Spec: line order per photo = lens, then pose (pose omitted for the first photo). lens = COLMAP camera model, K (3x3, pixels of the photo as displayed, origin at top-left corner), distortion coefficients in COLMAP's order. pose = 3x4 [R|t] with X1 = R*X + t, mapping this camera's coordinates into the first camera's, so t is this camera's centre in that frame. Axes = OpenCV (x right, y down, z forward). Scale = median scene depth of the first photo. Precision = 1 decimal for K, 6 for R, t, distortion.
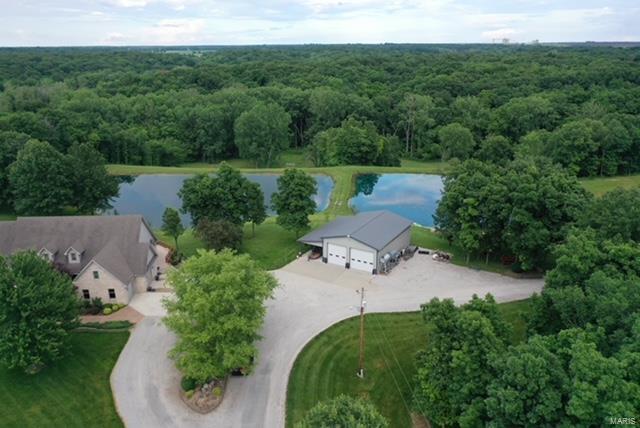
lens RADIAL K [[505.0, 0, 318.6], [0, 505.0, 201.1], [0, 0, 1]] dist [0.002984, 0.002500]
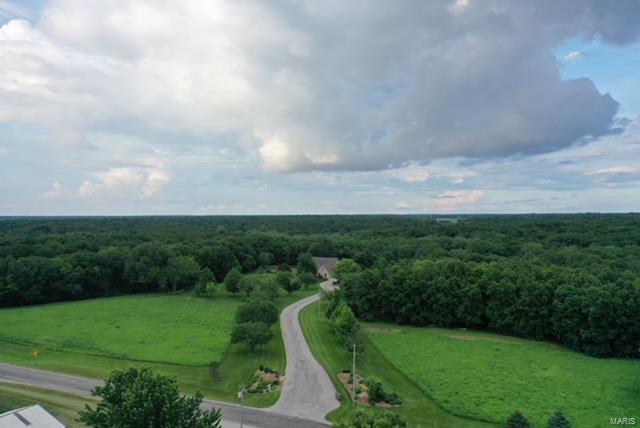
lens RADIAL K [[505.0, 0, 318.6], [0, 505.0, 201.1], [0, 0, 1]] dist [0.002984, 0.002500]
pose [[0.862763, -0.009592, -0.505518, 1.244863], [-0.152023, 0.948634, -0.277456, 0.613155], [0.482213, 0.316229, 0.816988, -1.946183]]
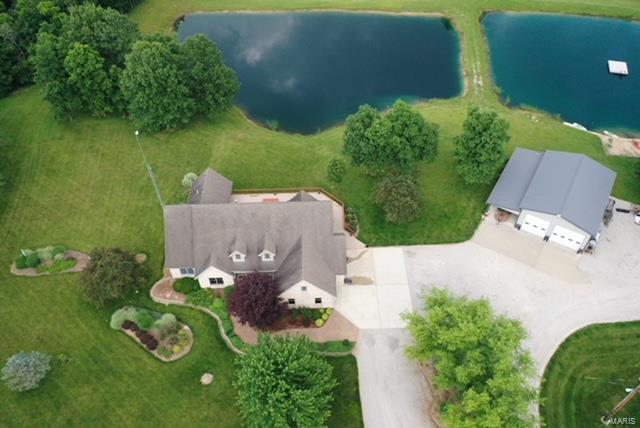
lens RADIAL K [[505.0, 0, 318.6], [0, 505.0, 201.1], [0, 0, 1]] dist [0.002984, 0.002500]
pose [[0.999773, 0.014625, -0.015501, -0.343375], [-0.005134, 0.871232, 0.490845, -0.379275], [0.020684, -0.490654, 0.871109, 0.237187]]
